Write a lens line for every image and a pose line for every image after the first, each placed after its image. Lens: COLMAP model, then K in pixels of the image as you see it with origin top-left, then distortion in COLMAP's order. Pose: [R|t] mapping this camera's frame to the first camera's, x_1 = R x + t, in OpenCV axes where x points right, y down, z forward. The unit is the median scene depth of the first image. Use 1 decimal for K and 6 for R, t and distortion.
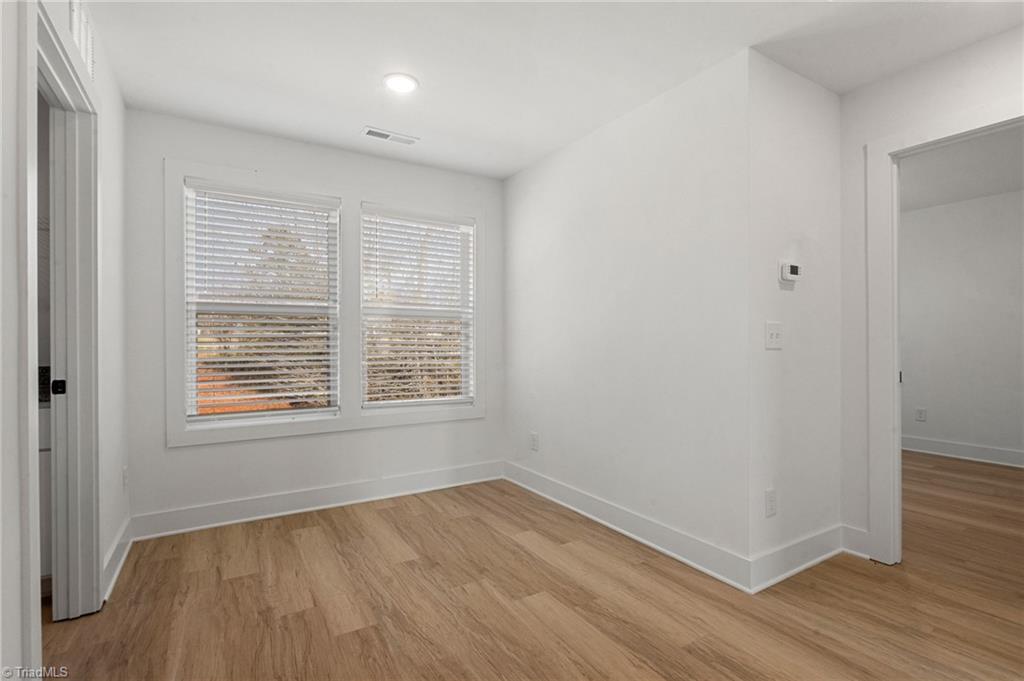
lens RADIAL K [[496.1, 0, 509.9], [0, 496.1, 339.5], [0, 0, 1]] dist [-0.005494, 0.000528]
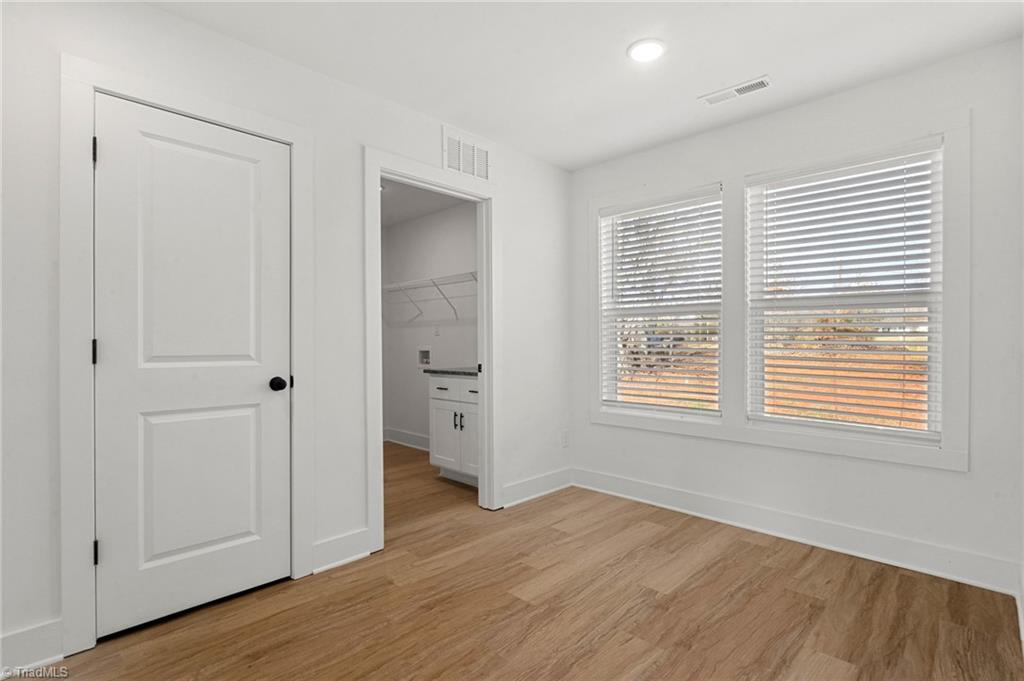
lens RADIAL K [[496.1, 0, 512.2], [0, 496.1, 347.7], [0, 0, 1]] dist [-0.005494, 0.000528]
pose [[0.231131, 0.009162, -0.972879, 0.559173], [0.005887, 0.999924, 0.010816, 0.007417], [0.972905, -0.008228, 0.231060, 0.532280]]
